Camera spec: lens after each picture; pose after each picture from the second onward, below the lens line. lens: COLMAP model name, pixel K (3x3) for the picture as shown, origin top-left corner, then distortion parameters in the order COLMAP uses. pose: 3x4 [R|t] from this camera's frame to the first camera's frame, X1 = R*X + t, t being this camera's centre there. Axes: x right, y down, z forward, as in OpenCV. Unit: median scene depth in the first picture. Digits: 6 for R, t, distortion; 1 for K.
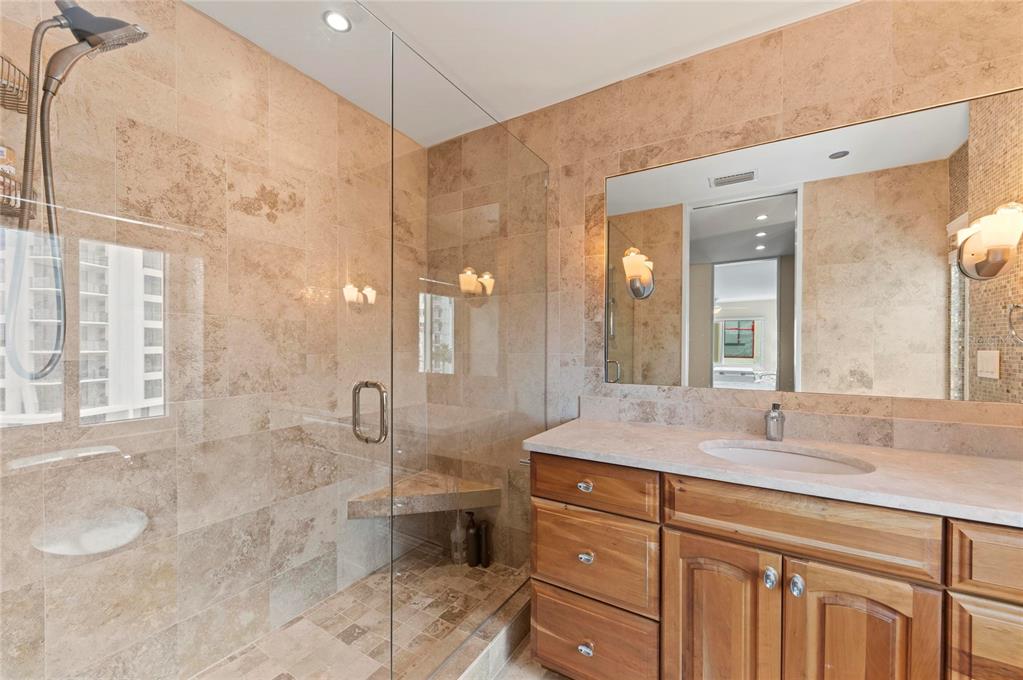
lens RADIAL K [[399.6, 0, 514.6], [0, 399.6, 345.0], [0, 0, 1]] dist [0.006071, -0.001088]
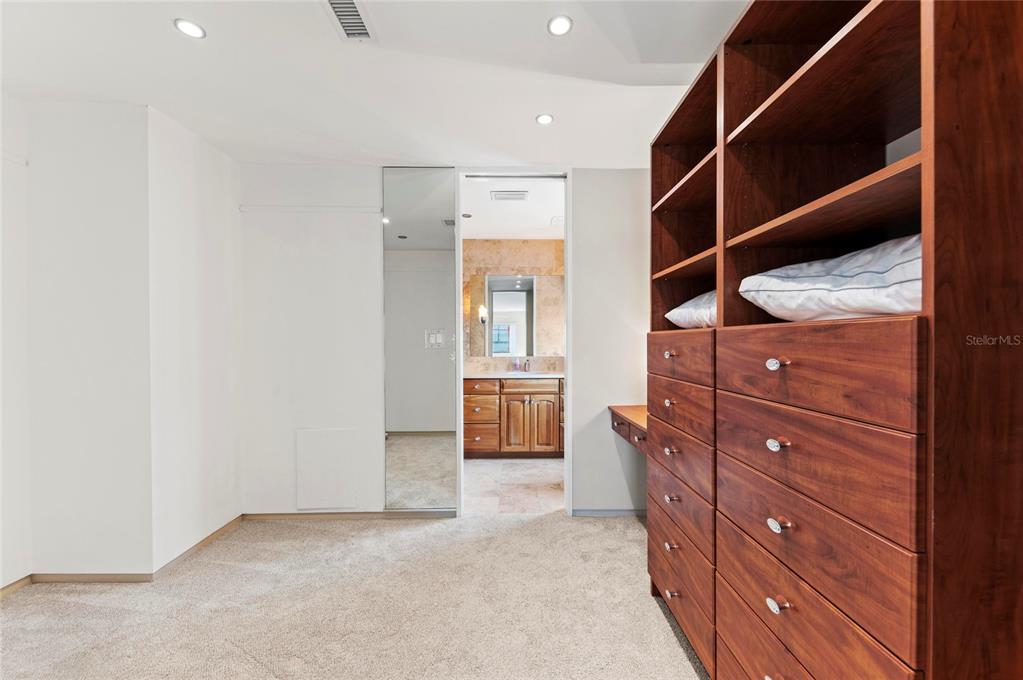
lens RADIAL K [[399.6, 0, 517.6], [0, 399.6, 342.5], [0, 0, 1]] dist [0.006071, -0.001088]
pose [[0.846052, -0.007825, 0.533044, -1.241741], [0.009411, 0.999956, -0.000259, 0.012049], [-0.533018, 0.005235, 0.846088, -1.845998]]
